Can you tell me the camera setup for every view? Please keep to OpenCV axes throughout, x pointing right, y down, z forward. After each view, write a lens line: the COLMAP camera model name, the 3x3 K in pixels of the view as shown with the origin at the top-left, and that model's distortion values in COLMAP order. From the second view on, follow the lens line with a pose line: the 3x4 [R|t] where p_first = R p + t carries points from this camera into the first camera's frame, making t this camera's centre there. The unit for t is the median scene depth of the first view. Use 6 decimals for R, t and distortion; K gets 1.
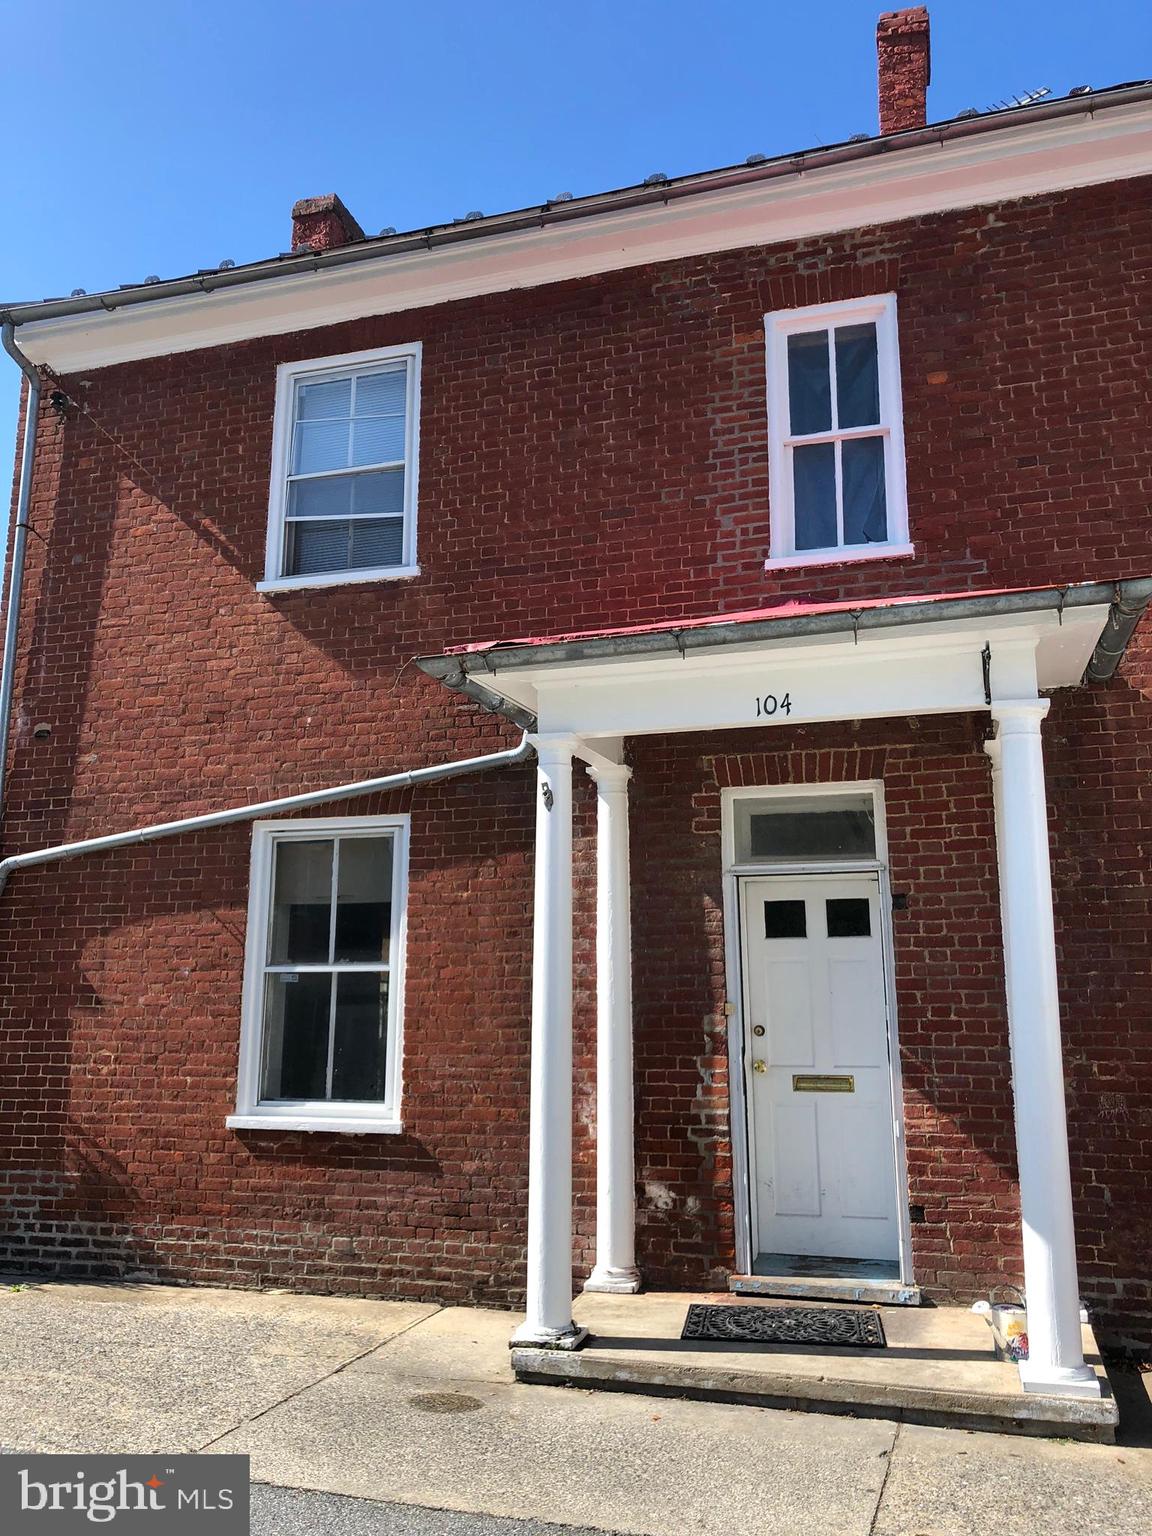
lens RADIAL K [[1259.2, 0, 569.8], [0, 1259.2, 755.3], [0, 0, 1]] dist [0.036197, -0.052653]
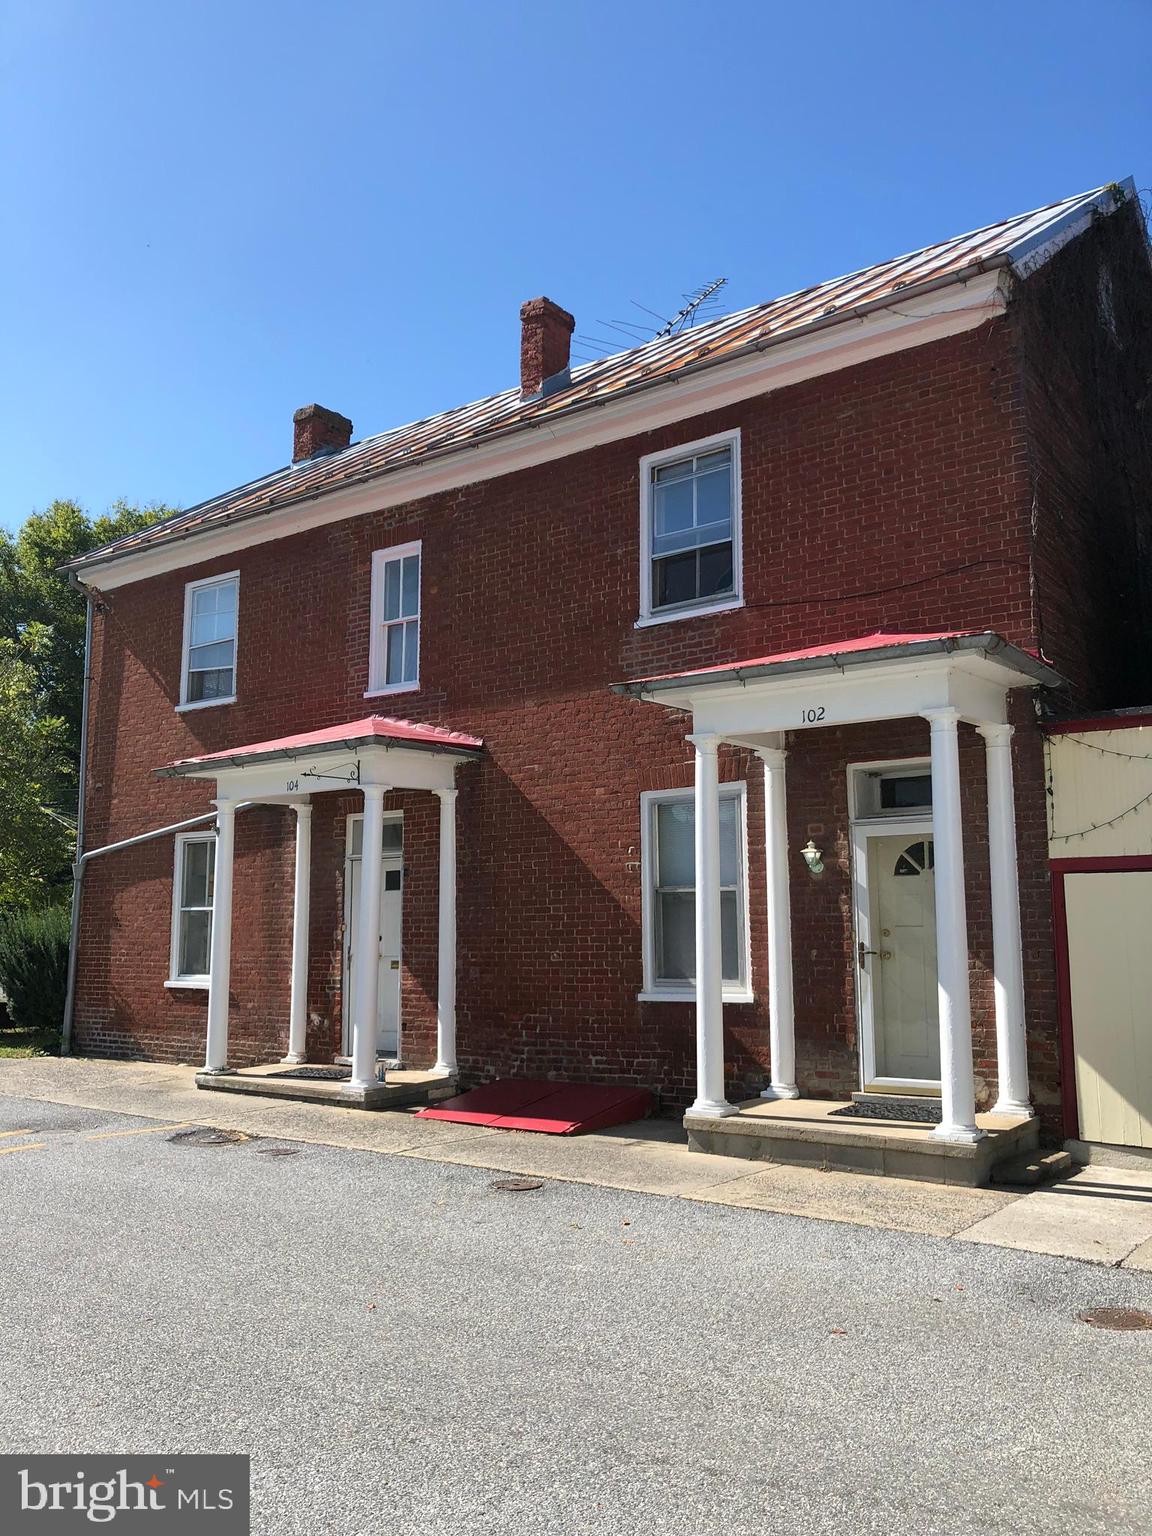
lens RADIAL K [[1259.2, 0, 567.2], [0, 1259.2, 778.3], [0, 0, 1]] dist [0.036197, -0.052653]
pose [[0.942544, -0.044482, -0.331109, 1.051727], [0.071154, 0.995085, 0.068866, -0.134614], [0.326418, -0.088469, 0.941076, -0.681592]]
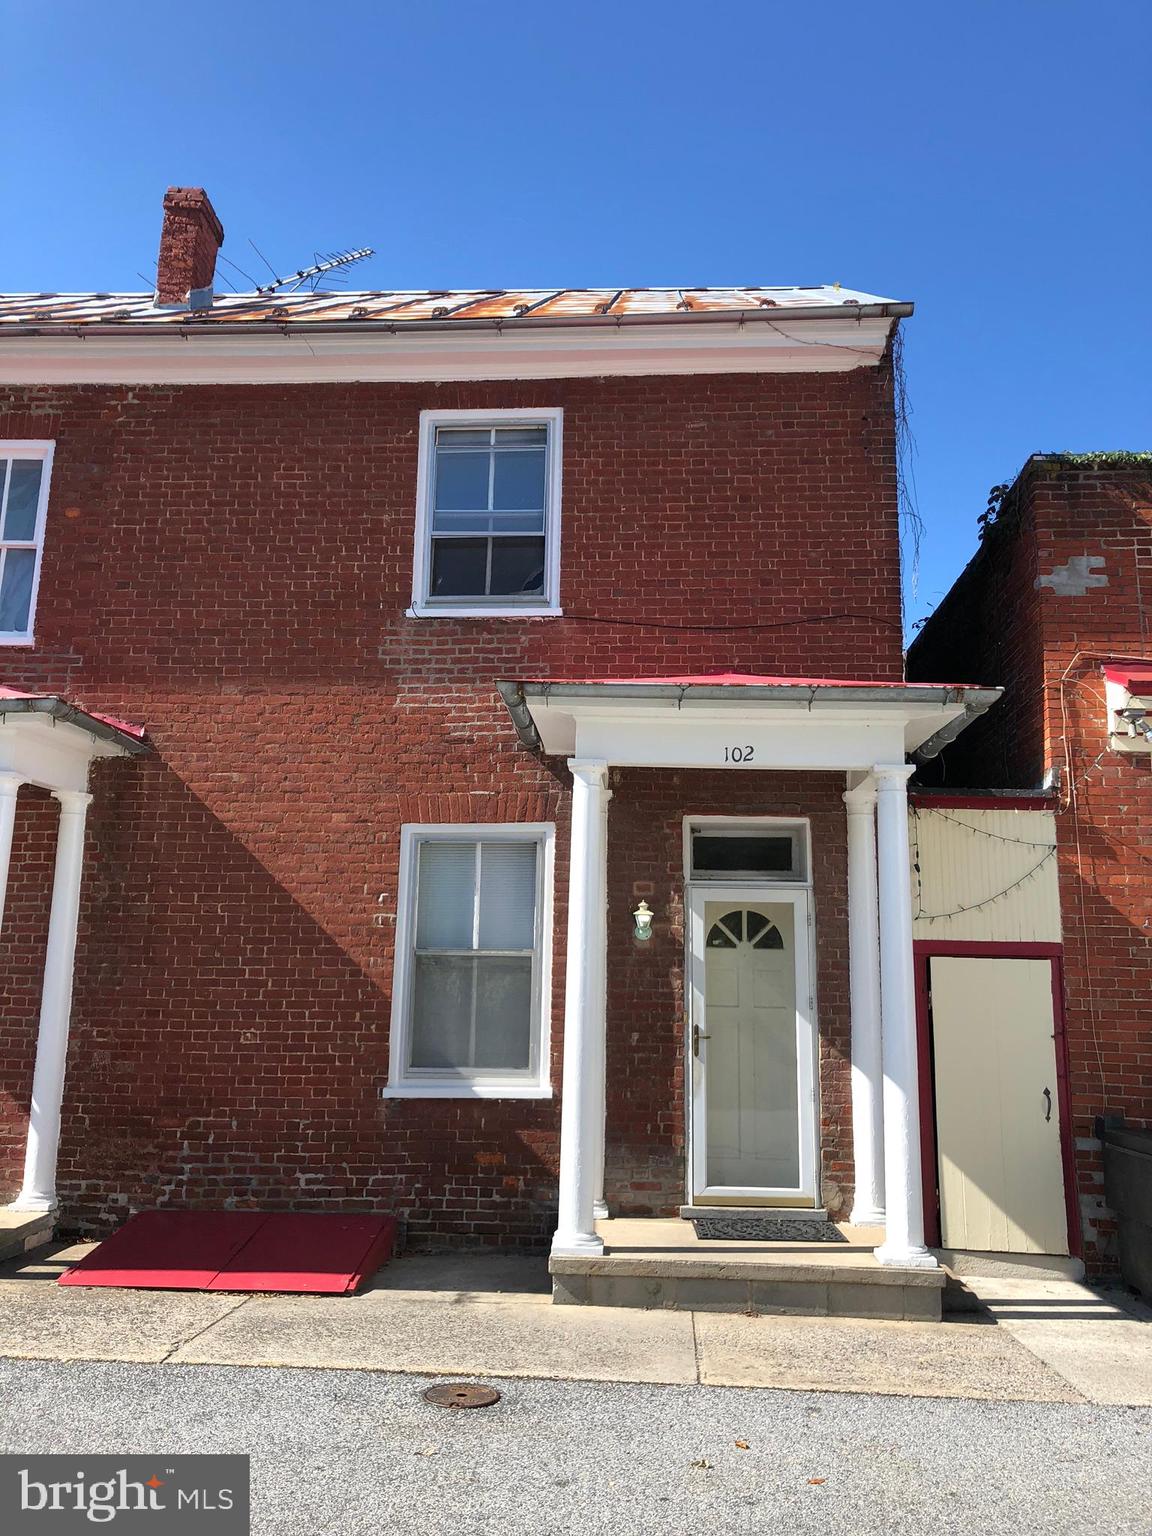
lens RADIAL K [[1259.2, 0, 574.6], [0, 1259.2, 761.6], [0, 0, 1]] dist [0.036197, -0.052653]
pose [[0.966518, 0.068988, 0.247150, 0.479247], [-0.072589, 0.997347, 0.005475, -0.082666], [-0.246116, -0.023232, 0.968962, -0.405383]]
